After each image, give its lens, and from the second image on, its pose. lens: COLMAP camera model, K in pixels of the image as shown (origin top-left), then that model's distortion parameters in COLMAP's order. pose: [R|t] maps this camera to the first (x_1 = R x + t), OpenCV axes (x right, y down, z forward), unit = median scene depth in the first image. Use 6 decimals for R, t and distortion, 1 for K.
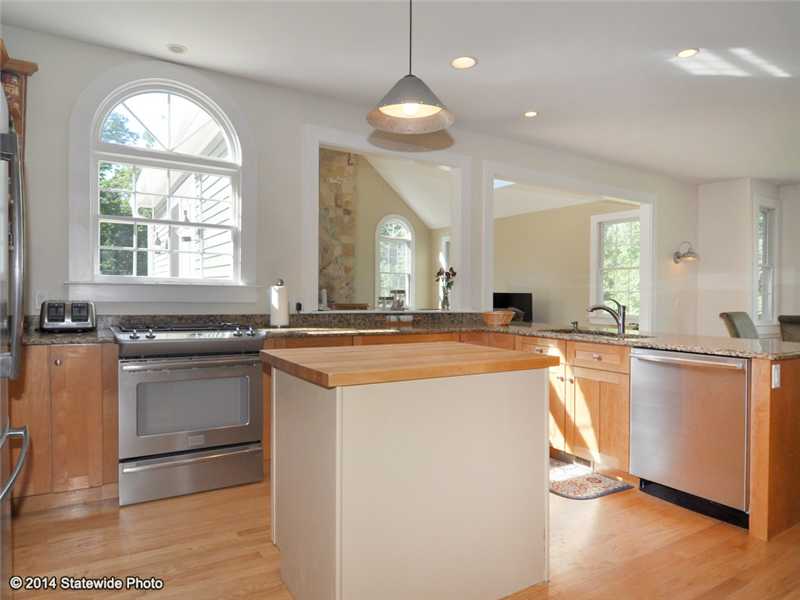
lens RADIAL K [[510.1, 0, 392.5], [0, 510.1, 303.0], [0, 0, 1]] dist [0.003915, 0.001998]
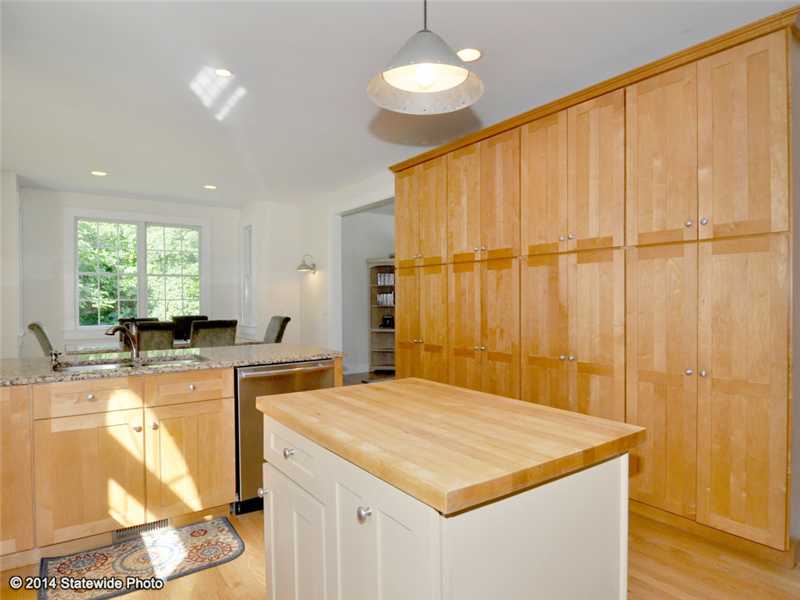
lens RADIAL K [[510.1, 0, 392.5], [0, 510.1, 303.0], [0, 0, 1]] dist [0.003915, 0.001998]
pose [[-0.091231, -0.025383, 0.995506, -0.286521], [0.015741, 0.999513, 0.026928, -0.031230], [-0.995705, 0.018126, -0.090787, 0.461906]]
